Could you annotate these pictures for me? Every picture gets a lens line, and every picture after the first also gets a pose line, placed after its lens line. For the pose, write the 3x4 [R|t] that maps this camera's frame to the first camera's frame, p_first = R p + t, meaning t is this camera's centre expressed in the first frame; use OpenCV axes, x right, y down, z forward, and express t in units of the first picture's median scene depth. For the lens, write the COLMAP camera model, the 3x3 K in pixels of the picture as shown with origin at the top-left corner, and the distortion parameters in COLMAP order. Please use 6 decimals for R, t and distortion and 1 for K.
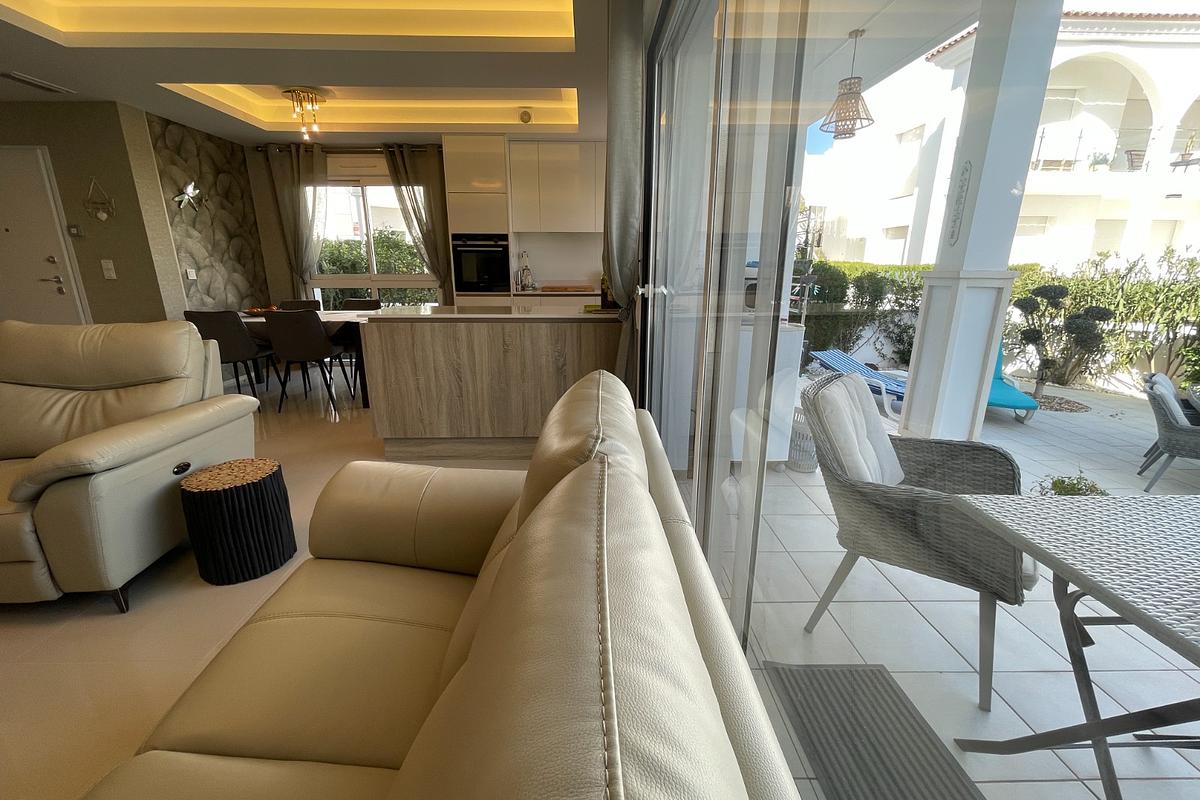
lens RADIAL K [[492.7, 0, 600.0], [0, 492.7, 400.0], [0, 0, 1]] dist [0.000775, 0.000073]
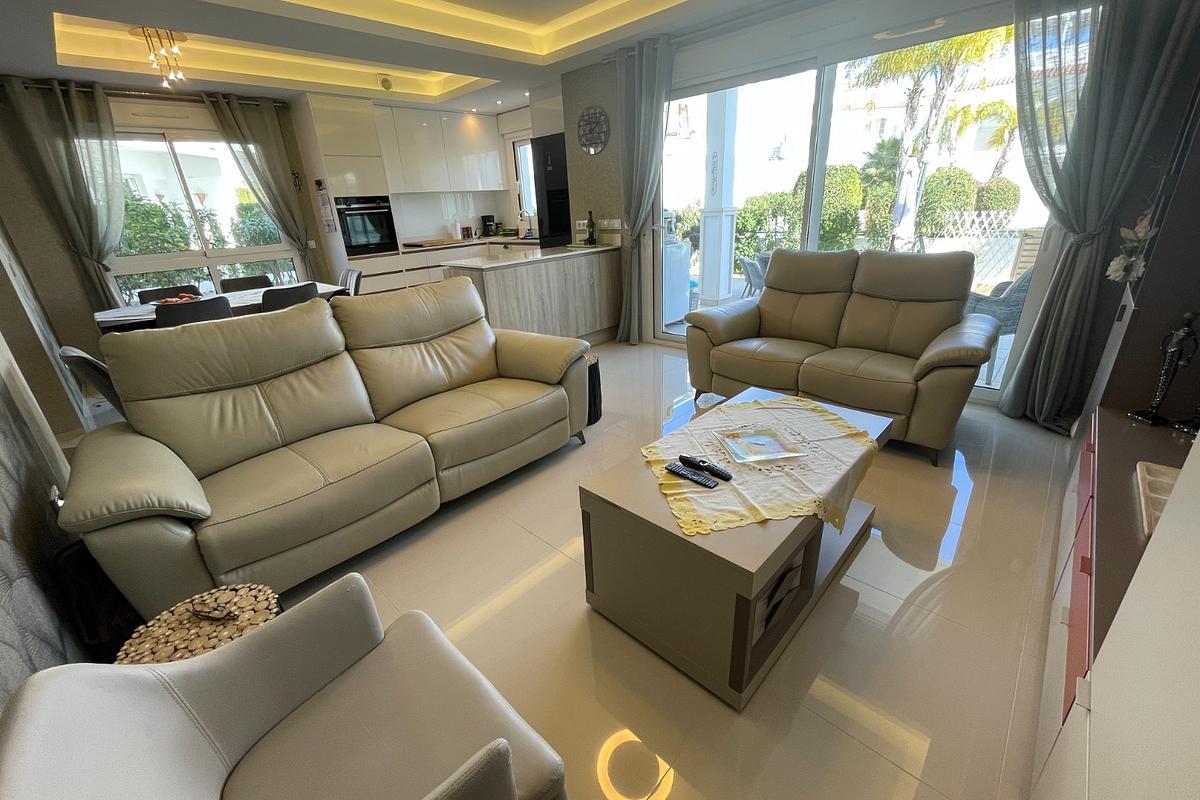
lens RADIAL K [[479.4, 0, 600.0], [0, 479.4, 400.0], [0, 0, 1]] dist [0.001656, -0.000223]
pose [[0.709600, -0.301974, 0.636616, -0.662933], [0.235933, 0.953182, 0.189154, -0.000043], [-0.663931, 0.015975, 0.747623, -0.085596]]
